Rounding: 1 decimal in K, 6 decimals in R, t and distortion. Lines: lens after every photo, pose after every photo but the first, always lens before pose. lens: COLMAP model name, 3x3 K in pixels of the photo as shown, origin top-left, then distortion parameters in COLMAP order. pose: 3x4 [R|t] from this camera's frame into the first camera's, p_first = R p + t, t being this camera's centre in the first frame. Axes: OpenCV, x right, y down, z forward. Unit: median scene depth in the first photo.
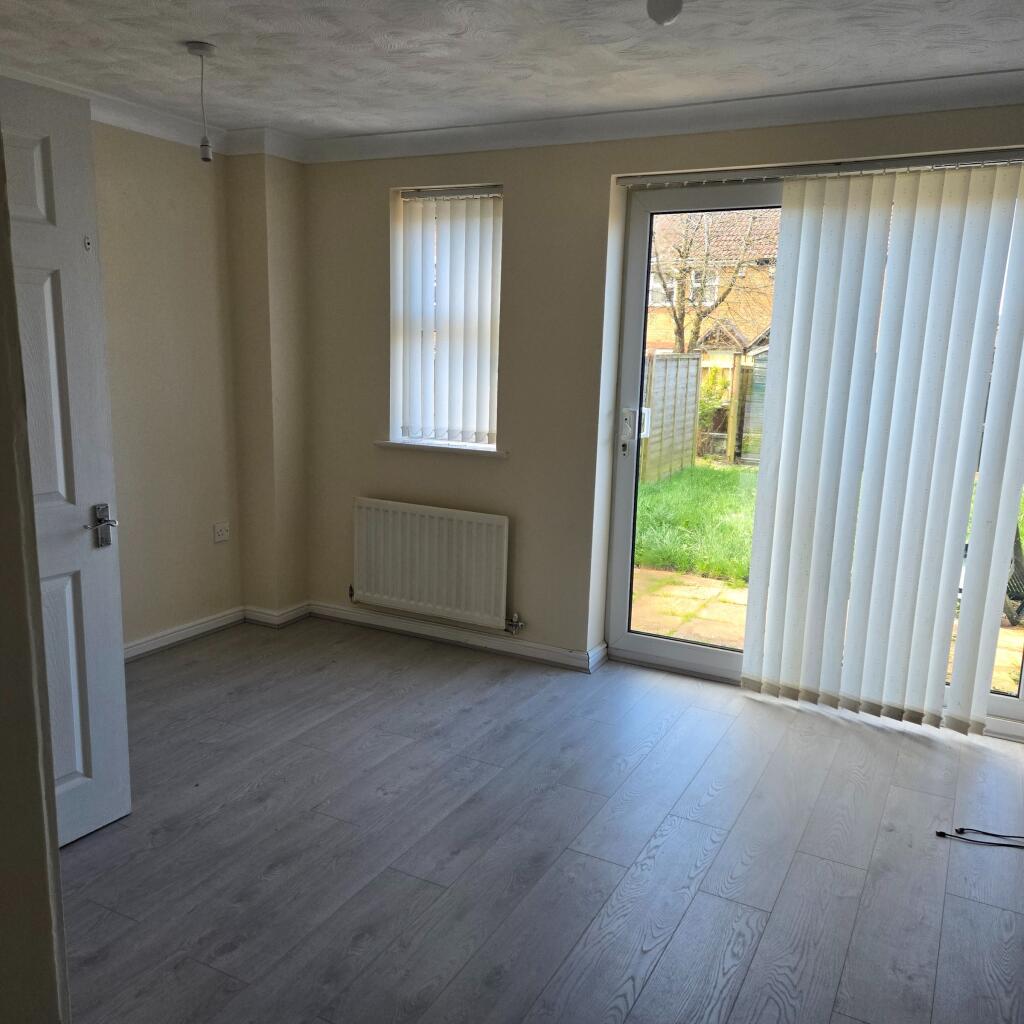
lens RADIAL K [[887.9, 0, 511.9], [0, 887.9, 517.6], [0, 0, 1]] dist [0.085585, -0.081266]
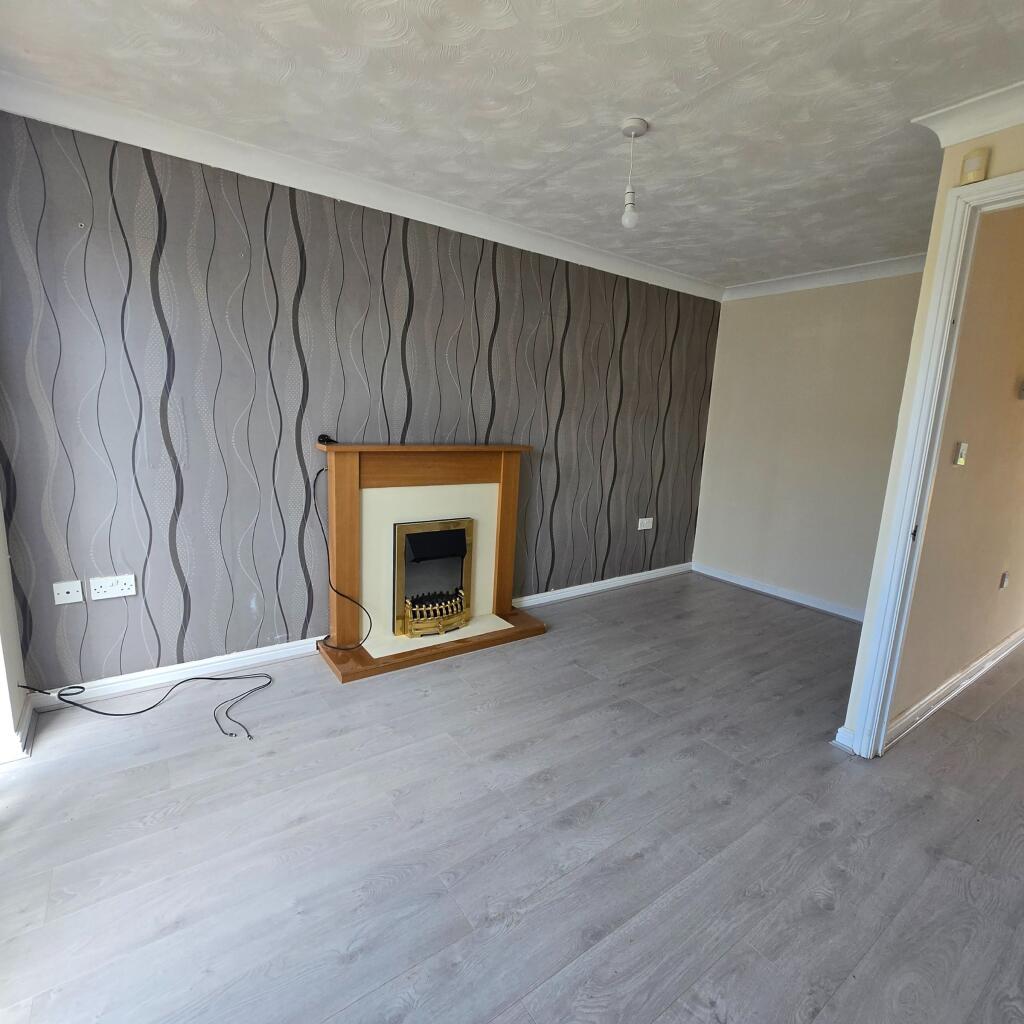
lens RADIAL K [[524.7, 0, 511.1], [0, 524.7, 511.1], [0, 0, 1]] dist [-0.001752, 0.001511]
pose [[-0.888477, -0.147707, 0.434502, -0.099209], [0.018640, 0.934393, 0.355756, -0.158797], [-0.458543, 0.324180, -0.827433, 1.043502]]
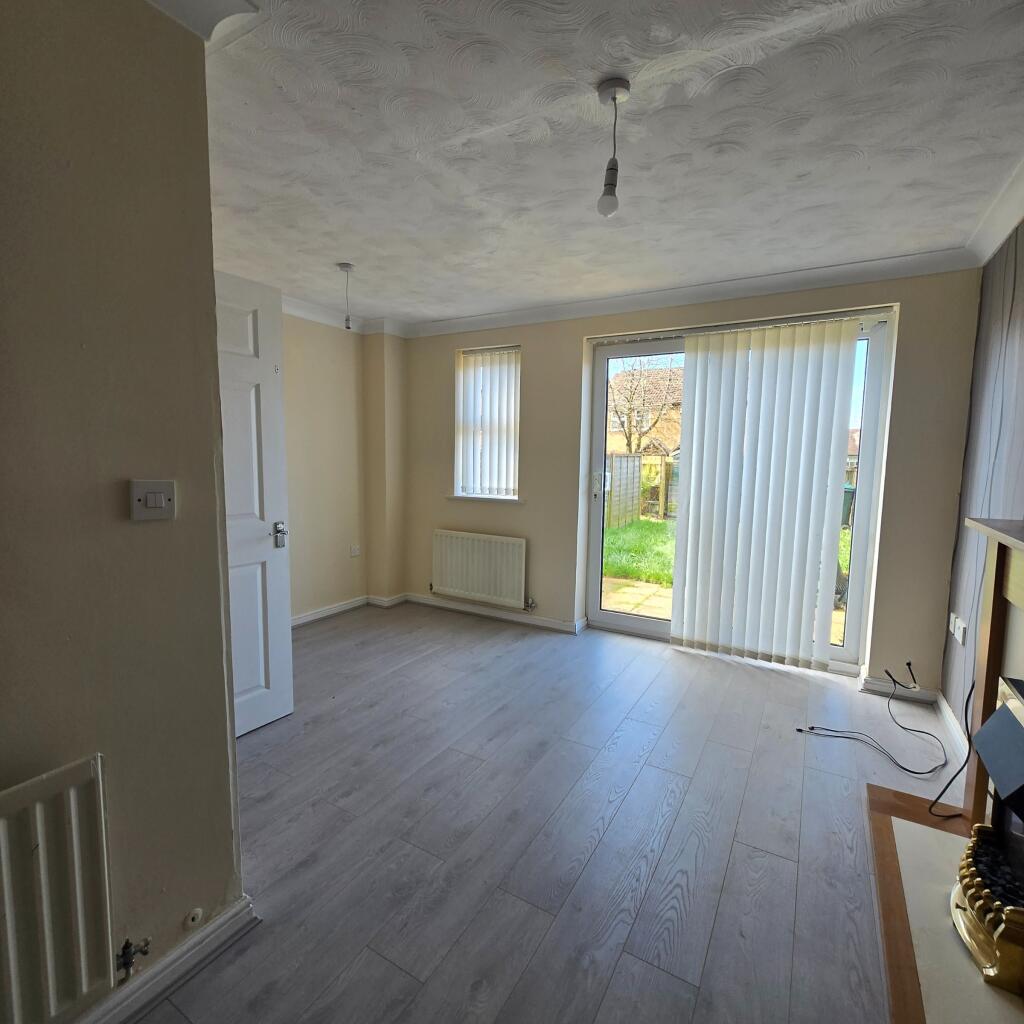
lens RADIAL K [[524.7, 0, 511.1], [0, 524.7, 511.1], [0, 0, 1]] dist [-0.001752, 0.001511]
pose [[0.999173, -0.008569, -0.039753, 0.010138], [0.005029, 0.996082, -0.088288, 0.037990], [0.040354, 0.088015, 0.995301, 0.030470]]
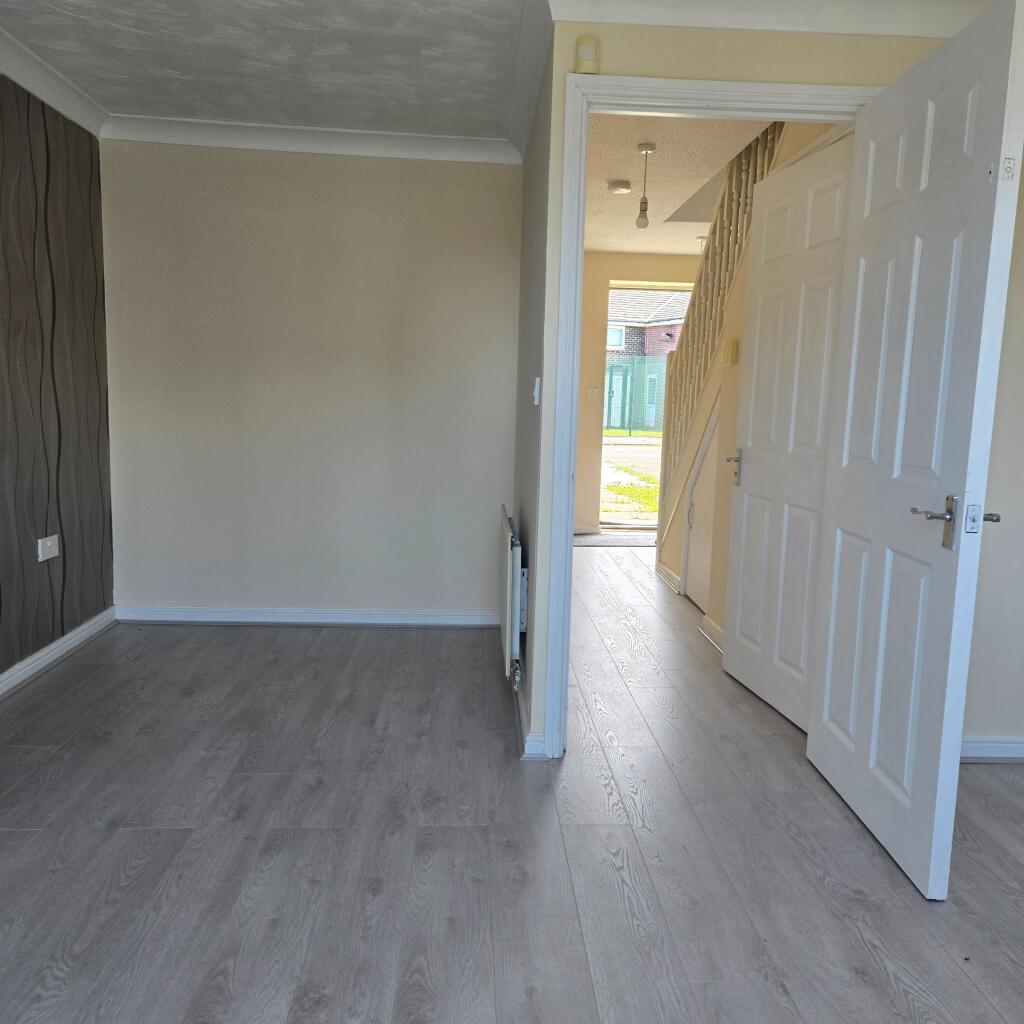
lens RADIAL K [[900.0, 0, 512.0], [0, 900.0, 512.0], [0, 0, 1]] dist [0.088395, -0.087627]
pose [[-0.859875, 0.010435, -0.510398, 0.217420], [-0.151290, 0.949670, 0.274297, -0.116945], [0.487572, 0.313079, -0.815018, 1.047094]]
